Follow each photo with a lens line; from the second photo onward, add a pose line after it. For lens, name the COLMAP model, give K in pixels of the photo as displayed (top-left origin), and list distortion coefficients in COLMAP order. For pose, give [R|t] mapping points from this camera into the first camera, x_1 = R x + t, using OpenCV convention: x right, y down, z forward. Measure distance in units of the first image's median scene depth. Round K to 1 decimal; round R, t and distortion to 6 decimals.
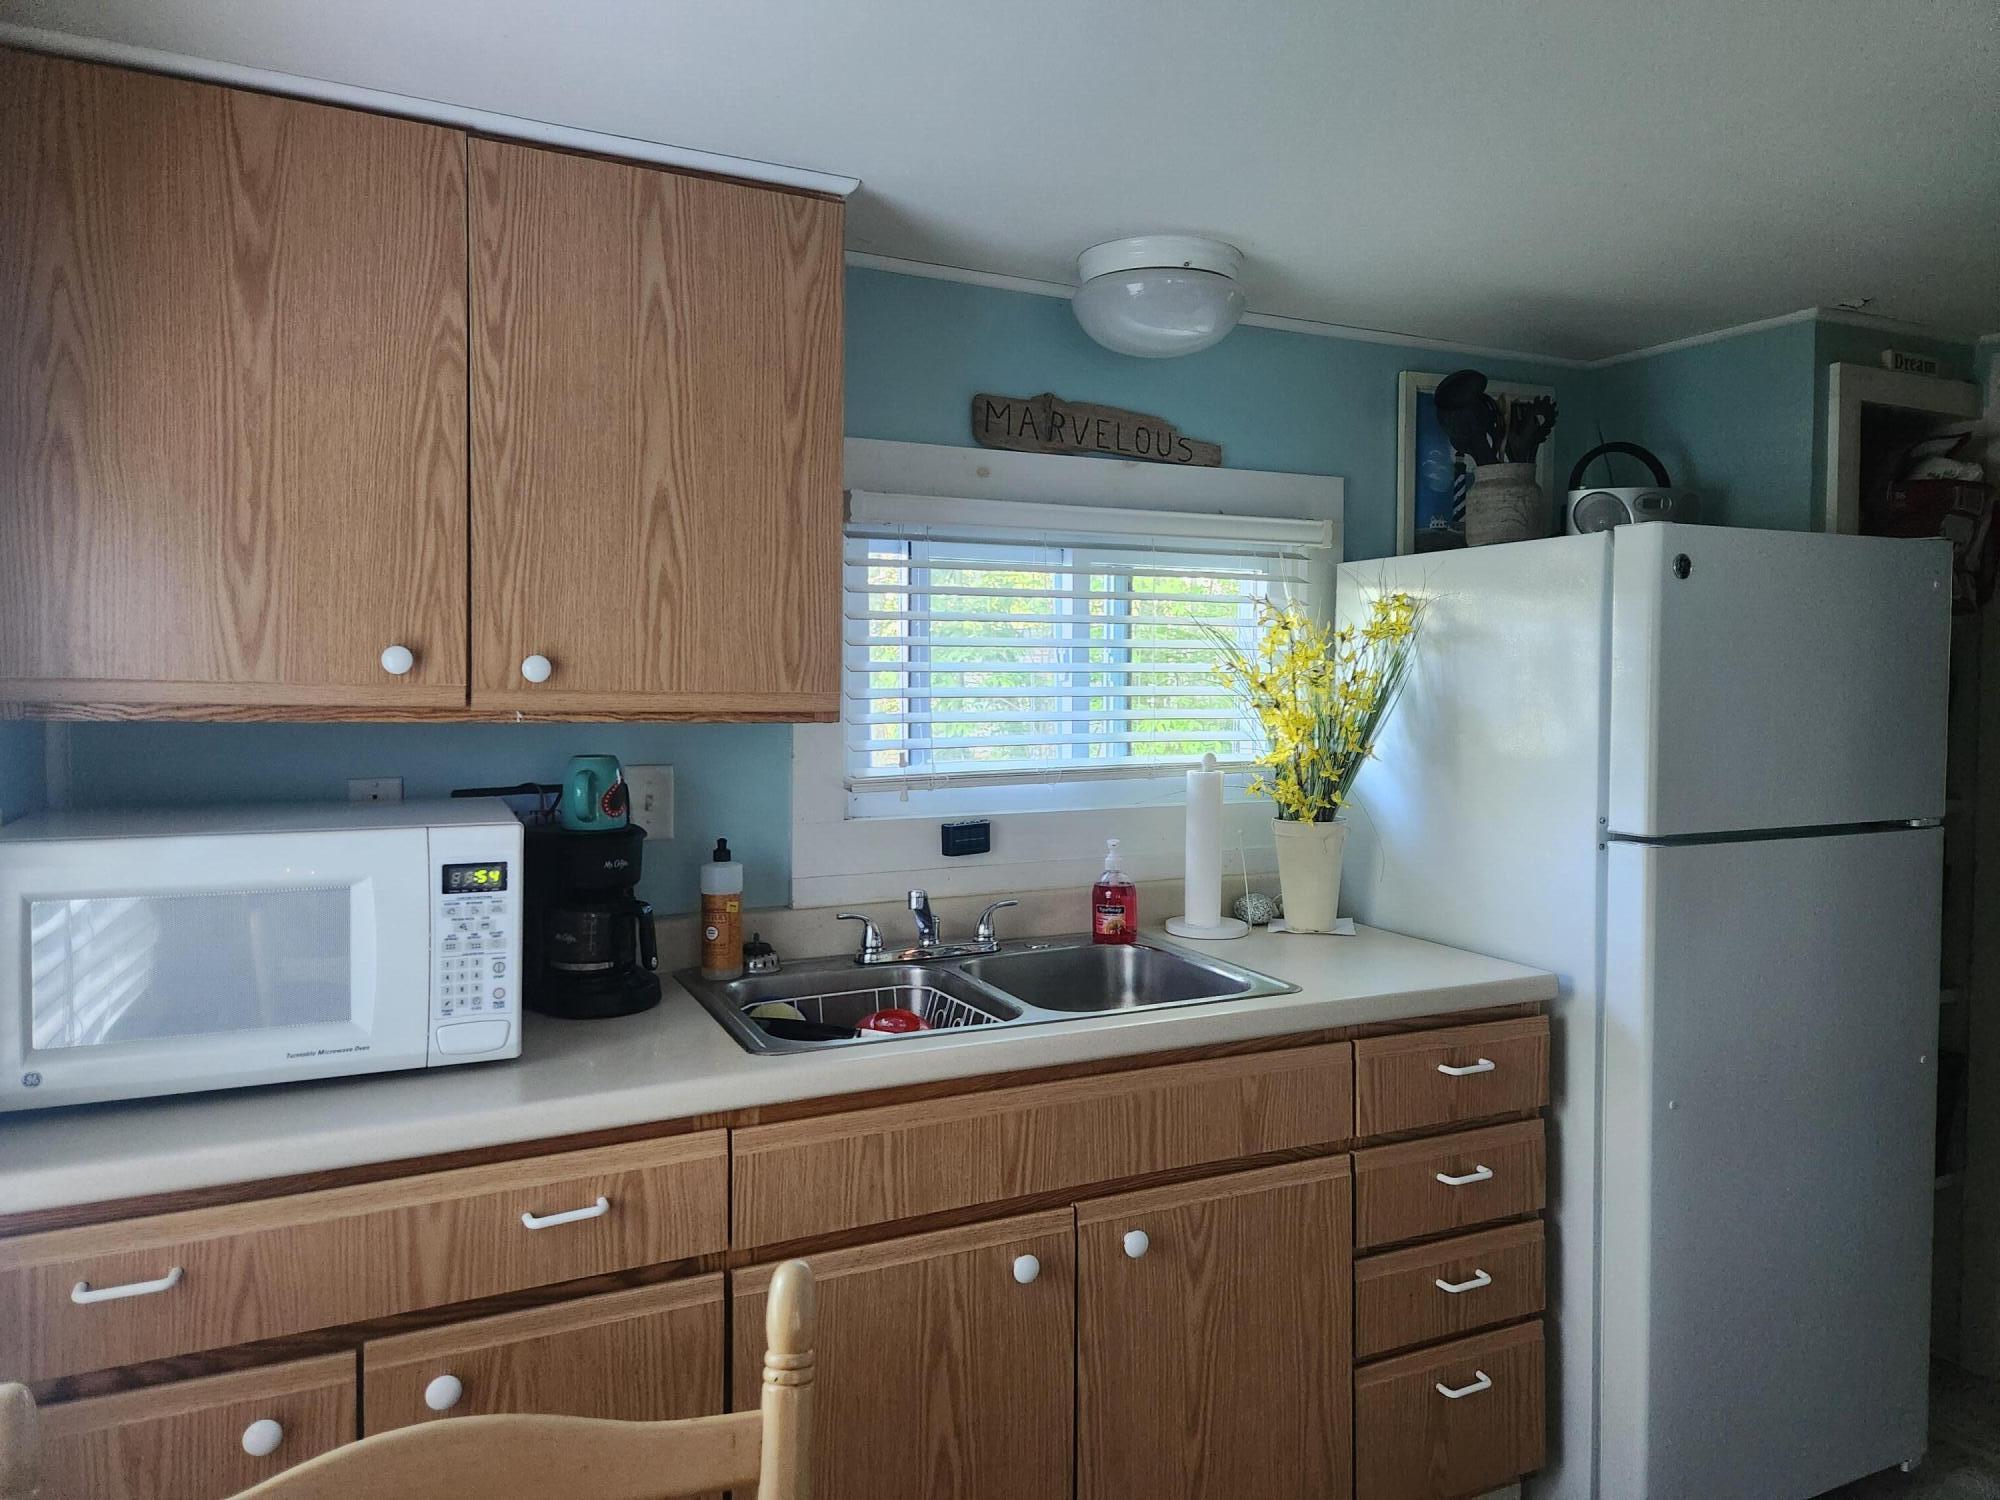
lens RADIAL K [[1347.6, 0, 1004.4], [0, 1347.6, 724.0], [0, 0, 1]] dist [0.062424, -0.011434]
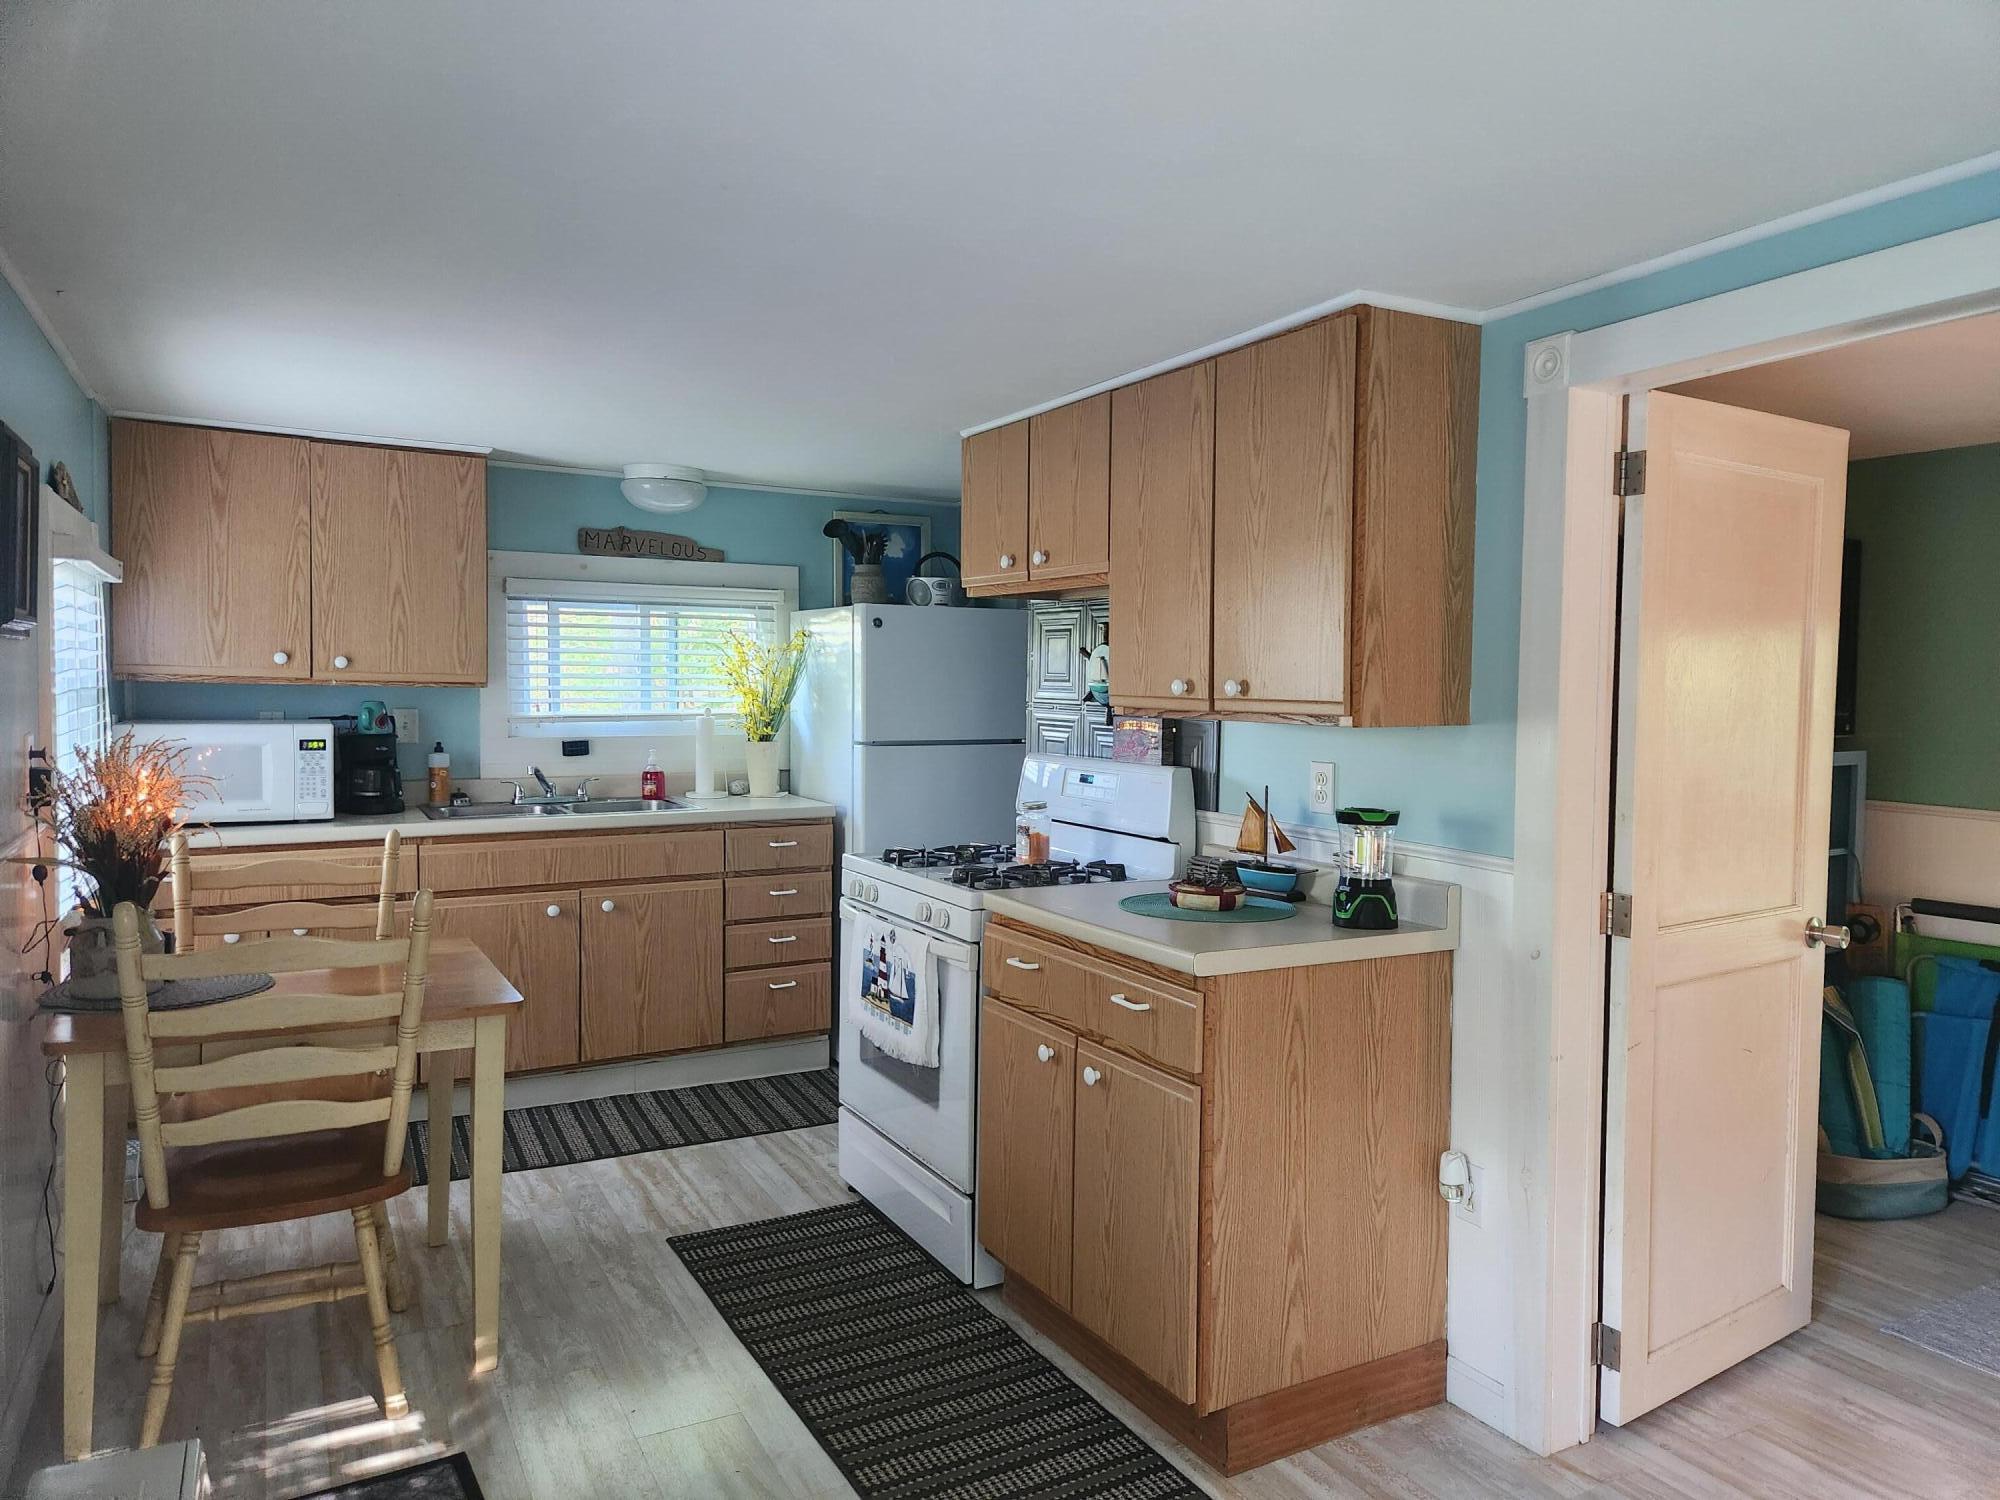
lens RADIAL K [[1347.6, 0, 1002.8], [0, 1347.6, 744.2], [0, 0, 1]] dist [0.062424, -0.011434]
pose [[0.998481, 0.001081, 0.055083, 0.610582], [-0.001794, 0.999915, 0.012902, 0.062949], [-0.055064, -0.012981, 0.998398, -1.305487]]
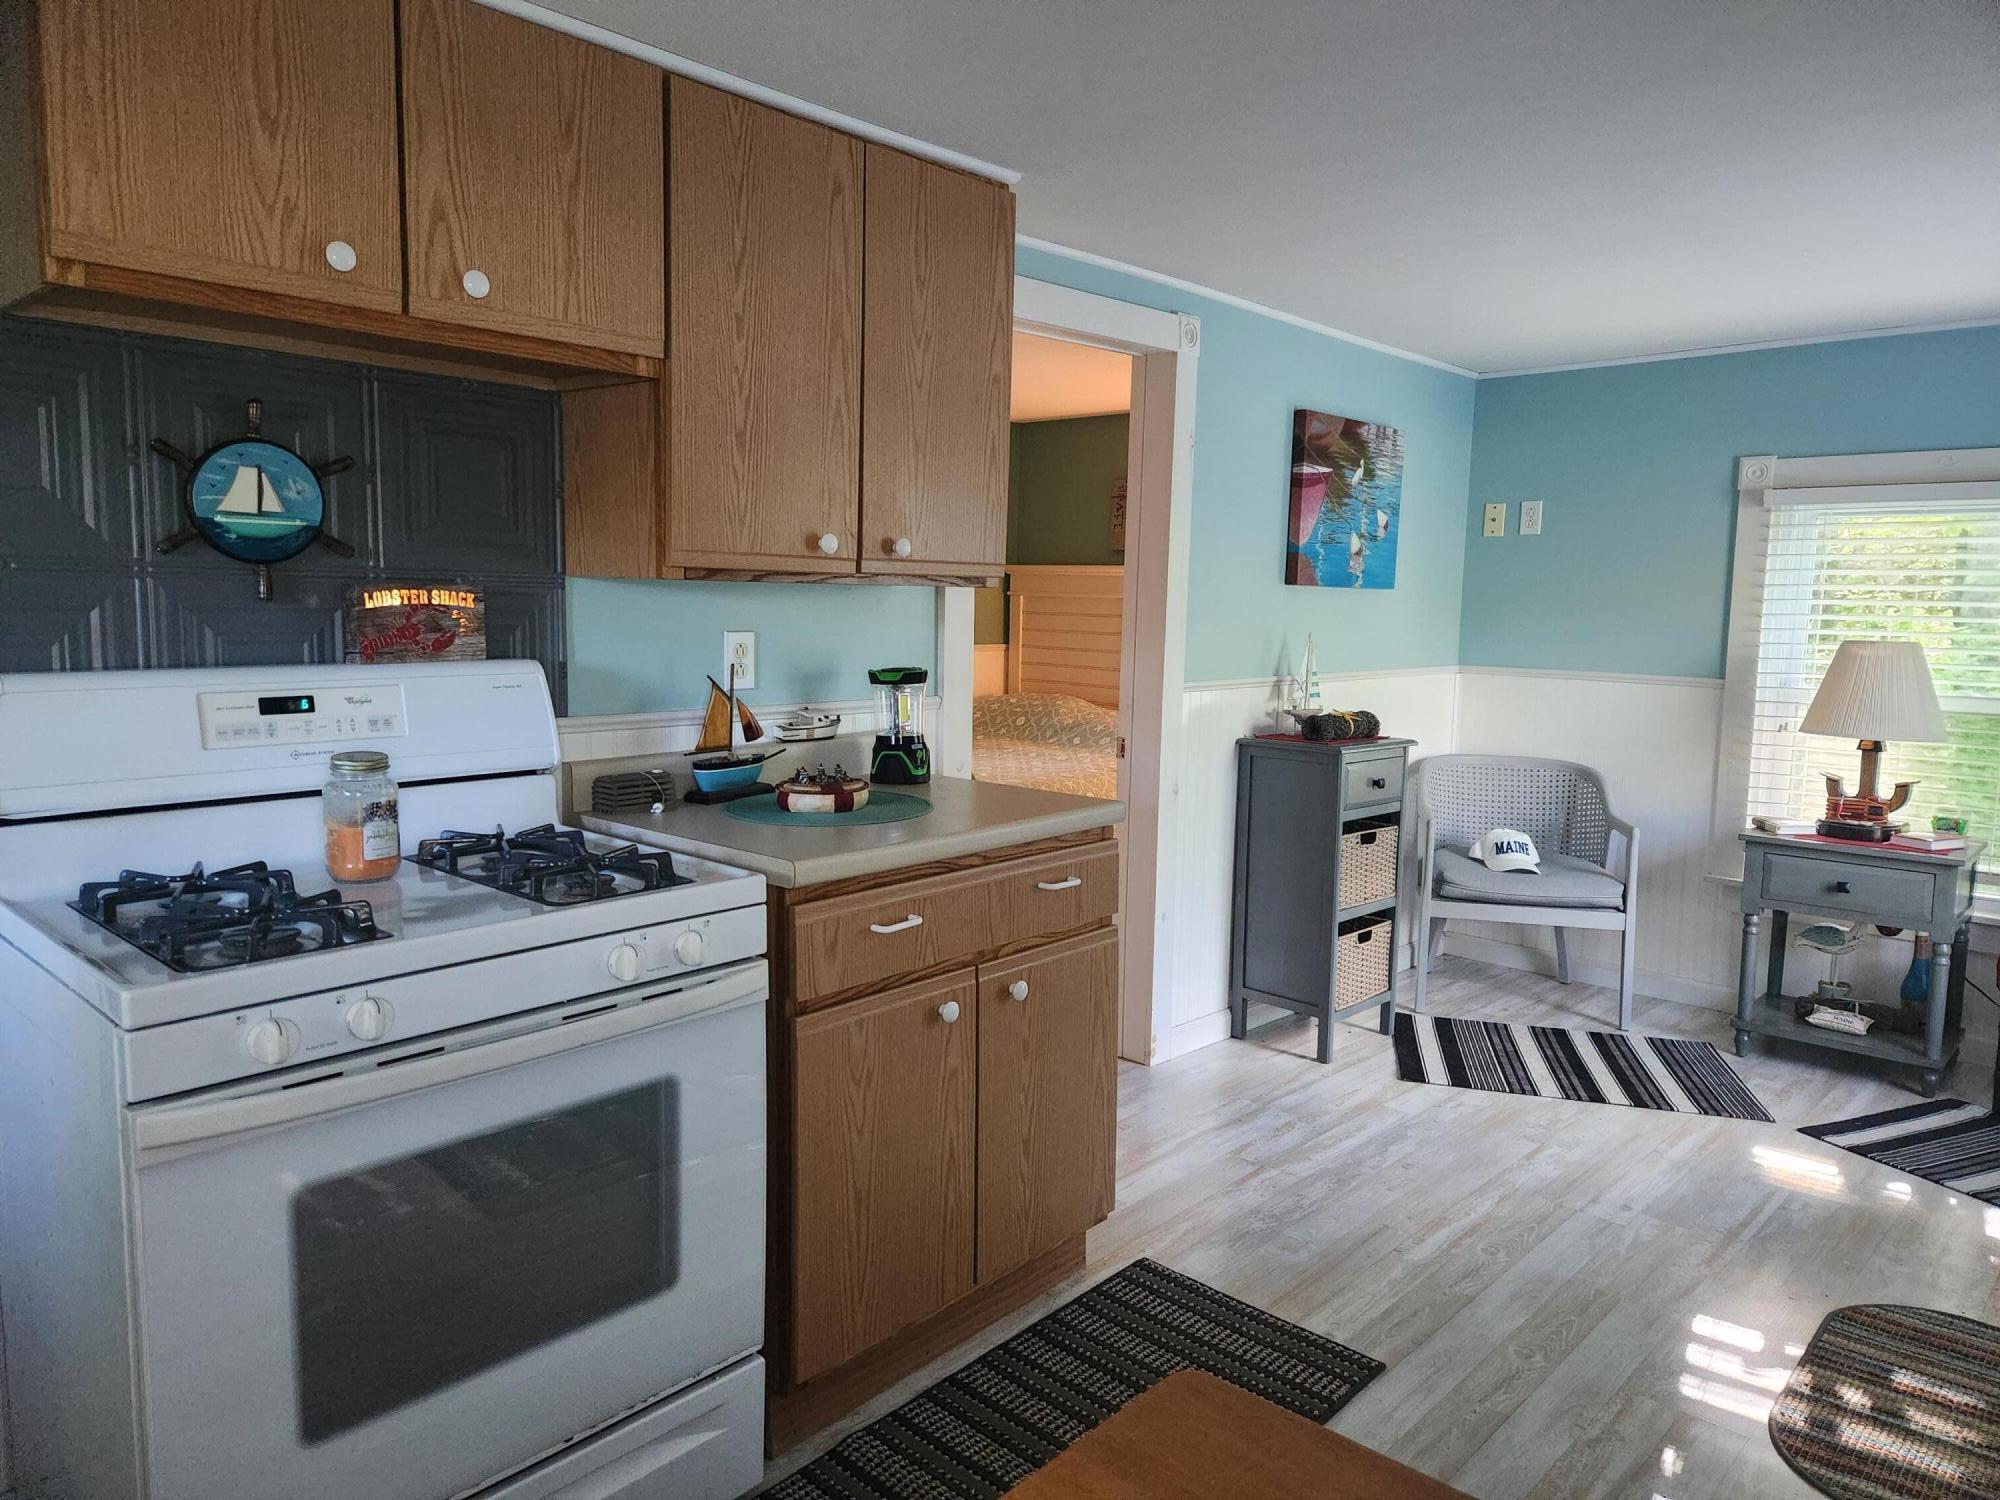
lens RADIAL K [[1347.6, 0, 995.5], [0, 1347.6, 739.4], [0, 0, 1]] dist [0.062424, -0.011434]
pose [[-0.366172, -0.120133, 0.922760, -0.773185], [0.011698, 0.990959, 0.133654, 0.017580], [-0.930474, 0.059735, -0.361456, 1.422424]]
